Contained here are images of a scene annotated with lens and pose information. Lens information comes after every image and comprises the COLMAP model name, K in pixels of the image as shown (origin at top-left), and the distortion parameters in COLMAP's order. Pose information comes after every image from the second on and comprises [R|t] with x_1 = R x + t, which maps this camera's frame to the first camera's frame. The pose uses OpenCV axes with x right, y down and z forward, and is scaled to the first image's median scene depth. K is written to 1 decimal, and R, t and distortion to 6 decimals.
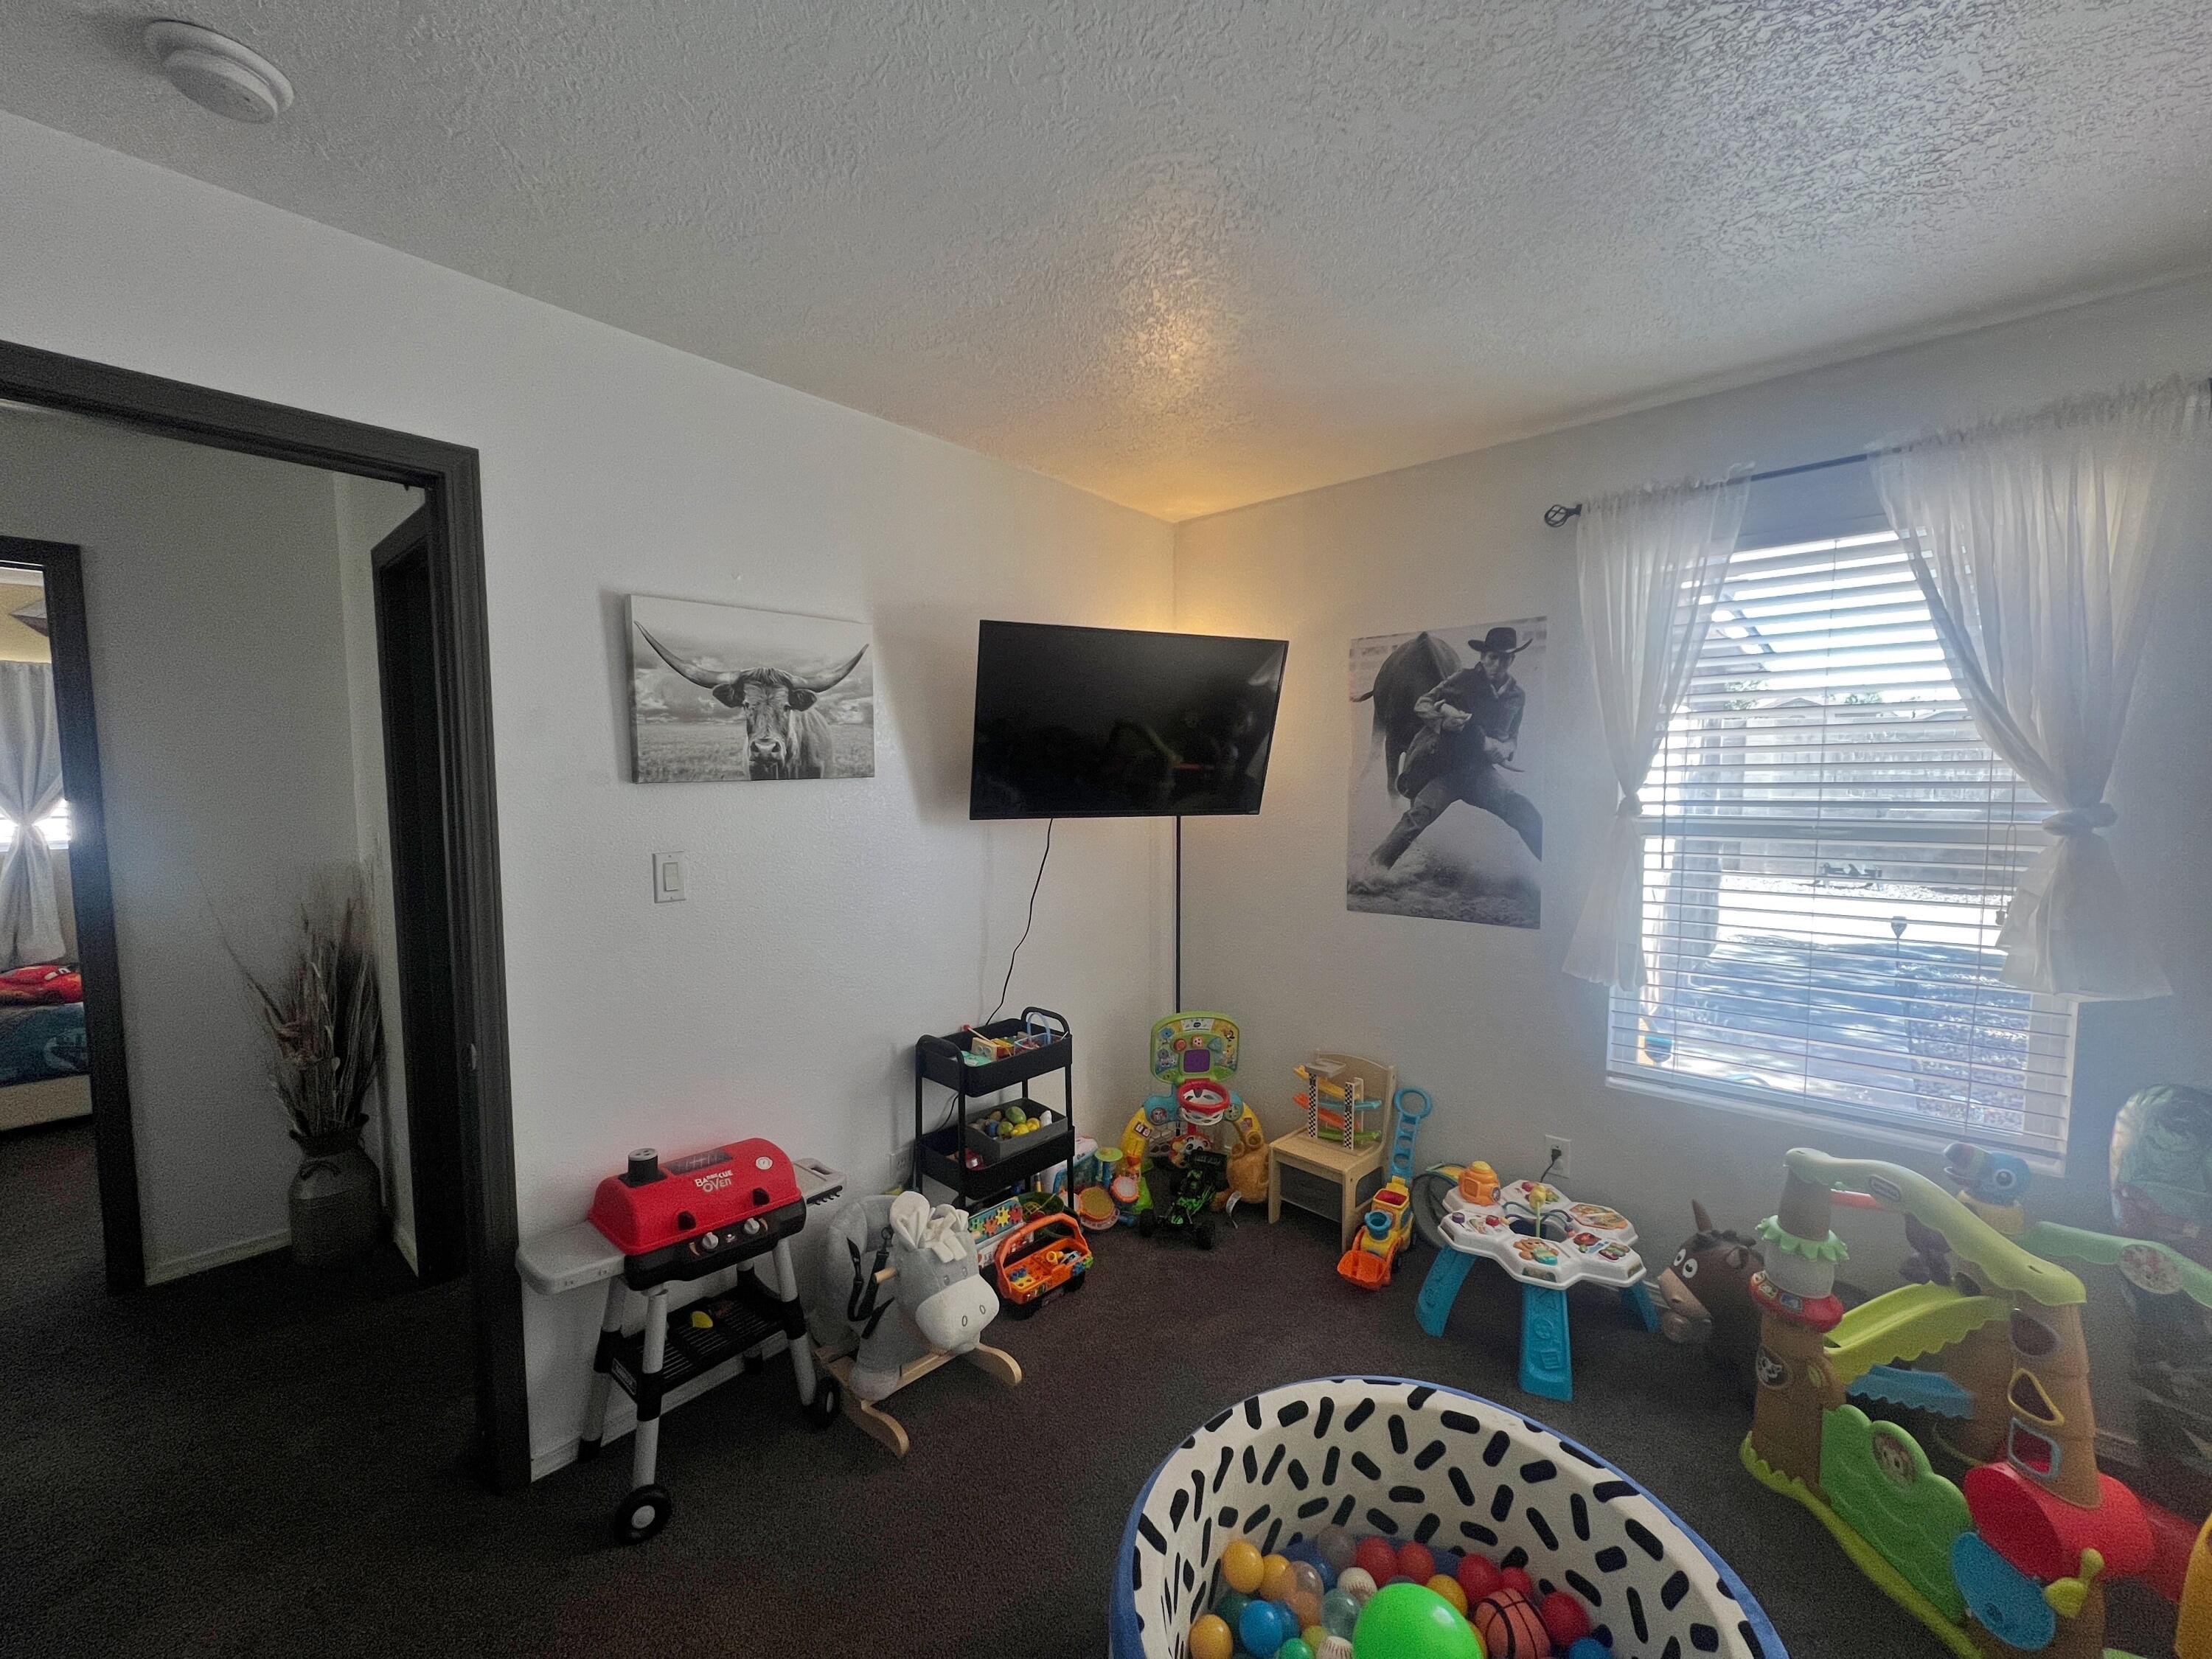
lens RADIAL K [[877.2, 0, 1104.6], [0, 877.2, 835.4], [0, 0, 1]] dist [-0.002168, 0.000474]
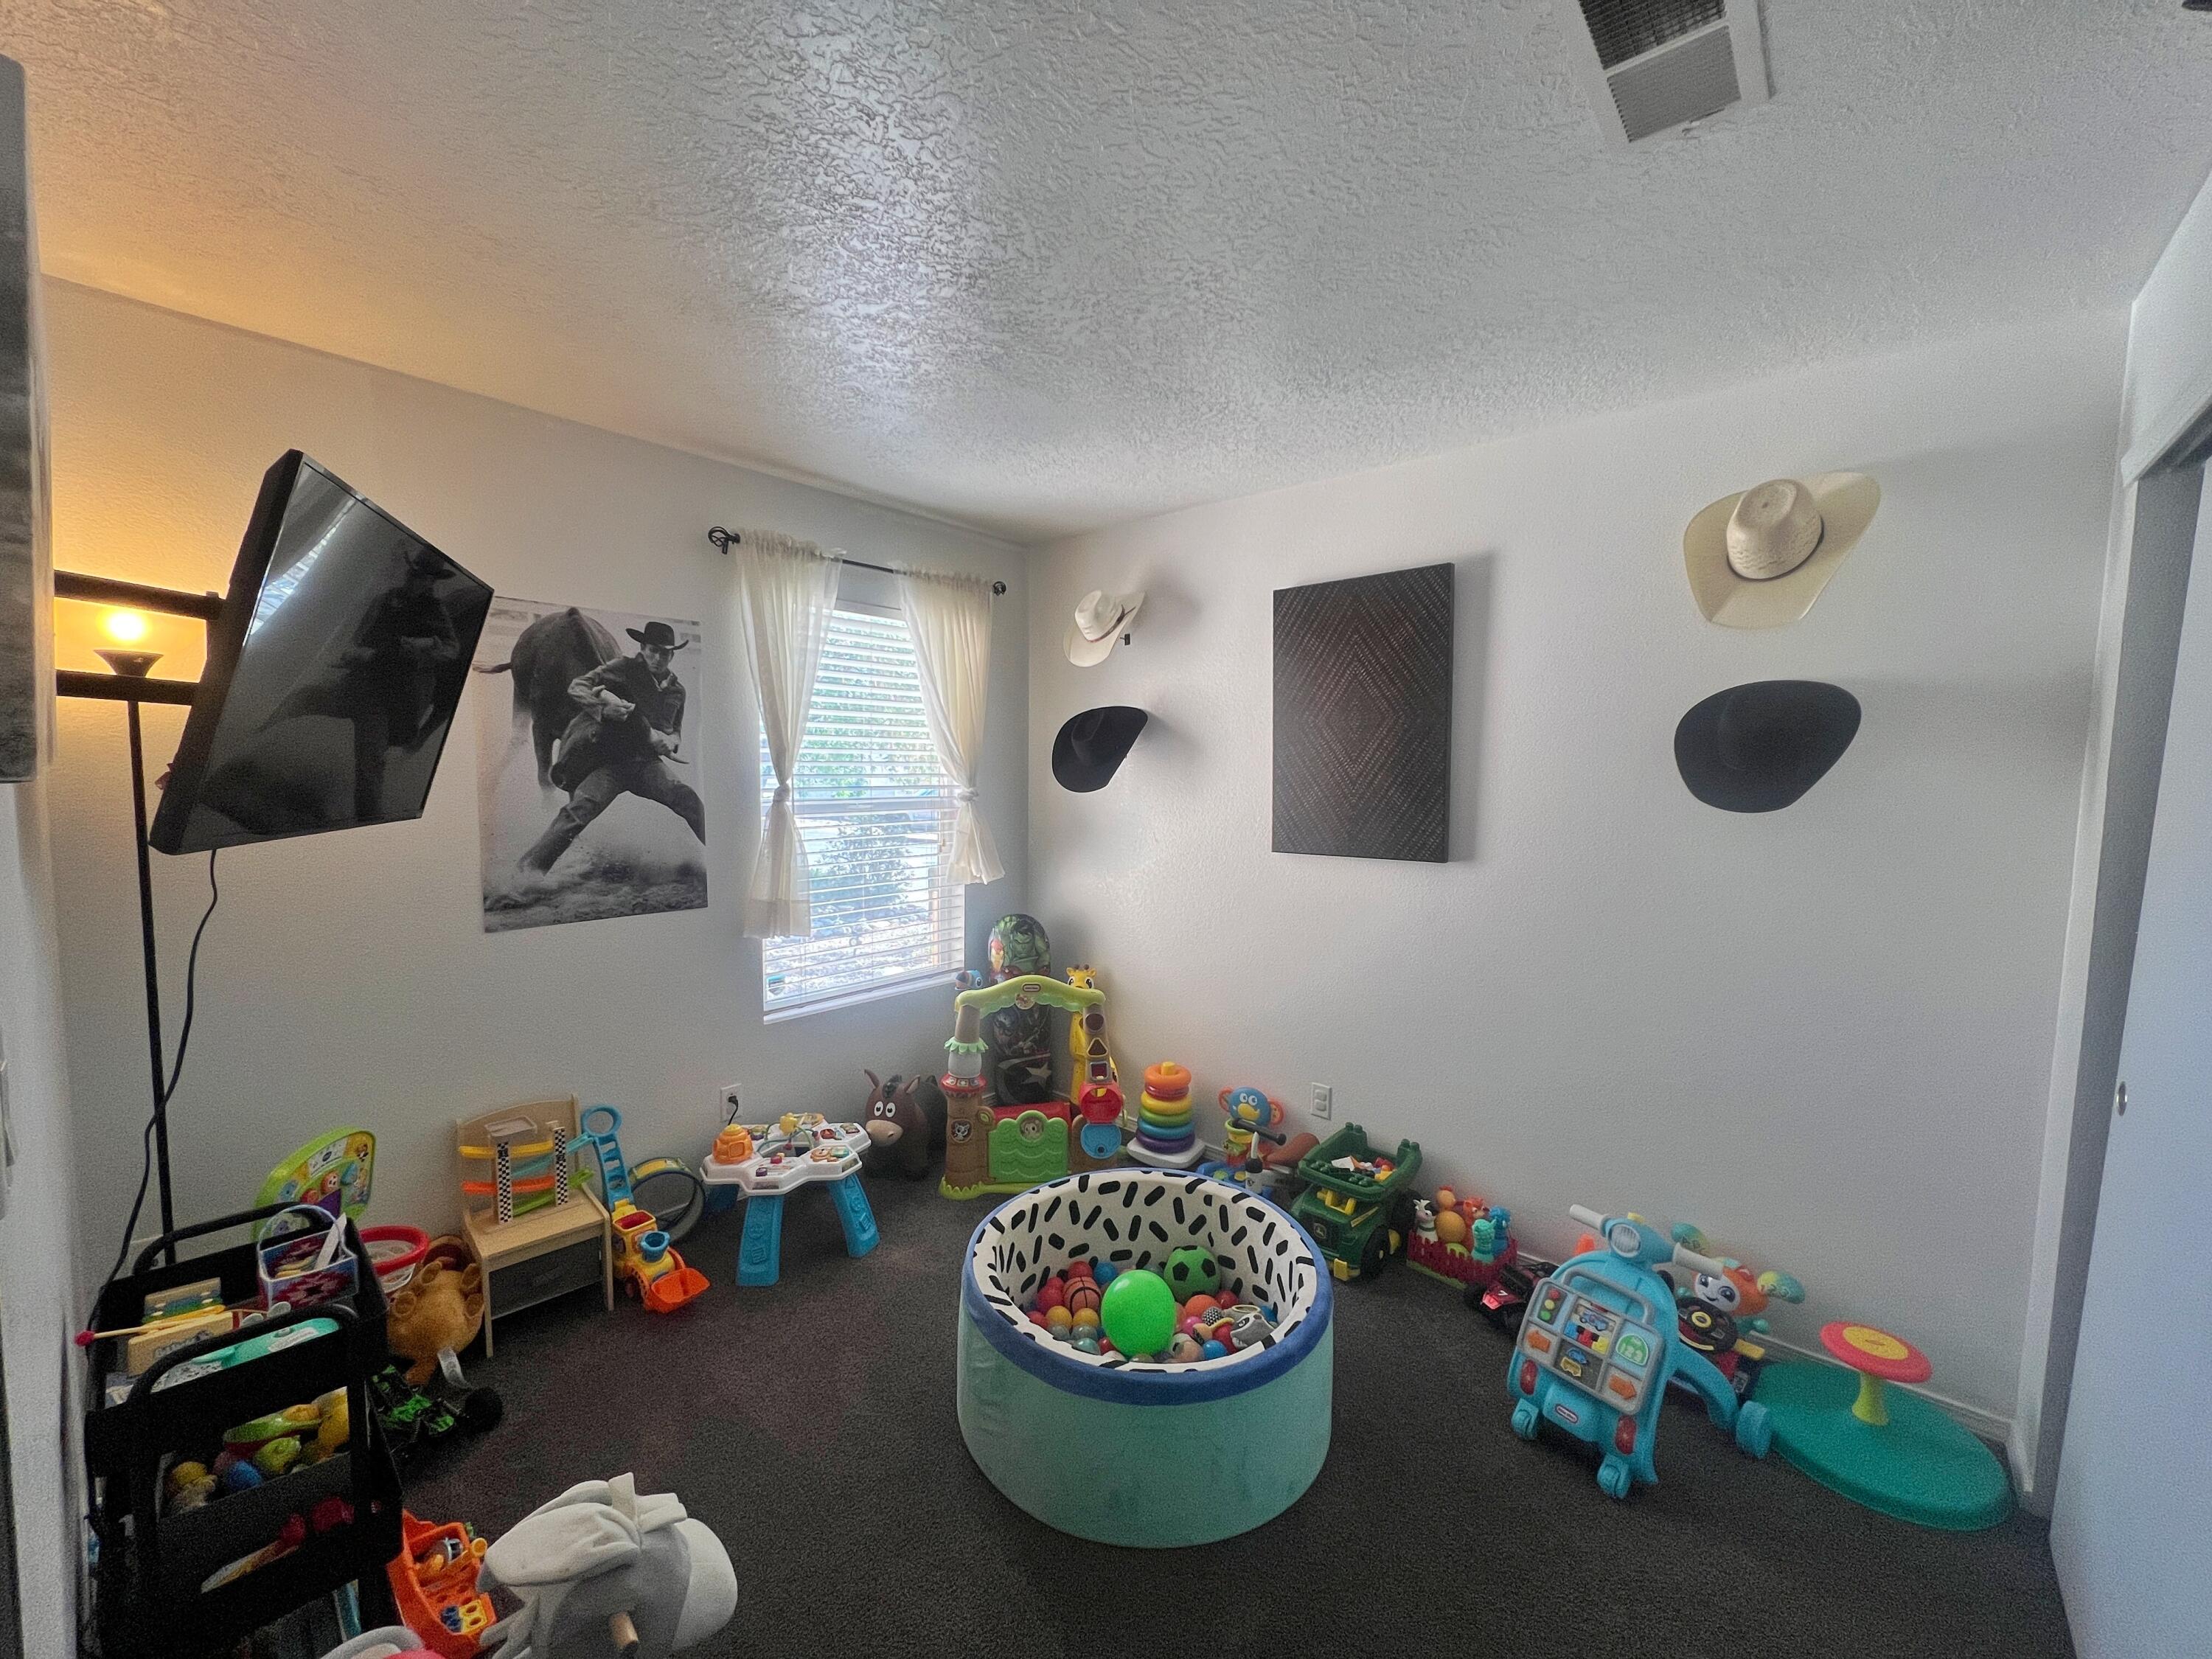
lens RADIAL K [[877.2, 0, 1104.6], [0, 877.2, 835.4], [0, 0, 1]] dist [-0.002168, 0.000474]
pose [[-0.007664, -0.070877, 0.997456, -0.602951], [0.056622, 0.995854, 0.071198, -0.032890], [-0.998366, 0.057023, -0.003619, 0.503747]]
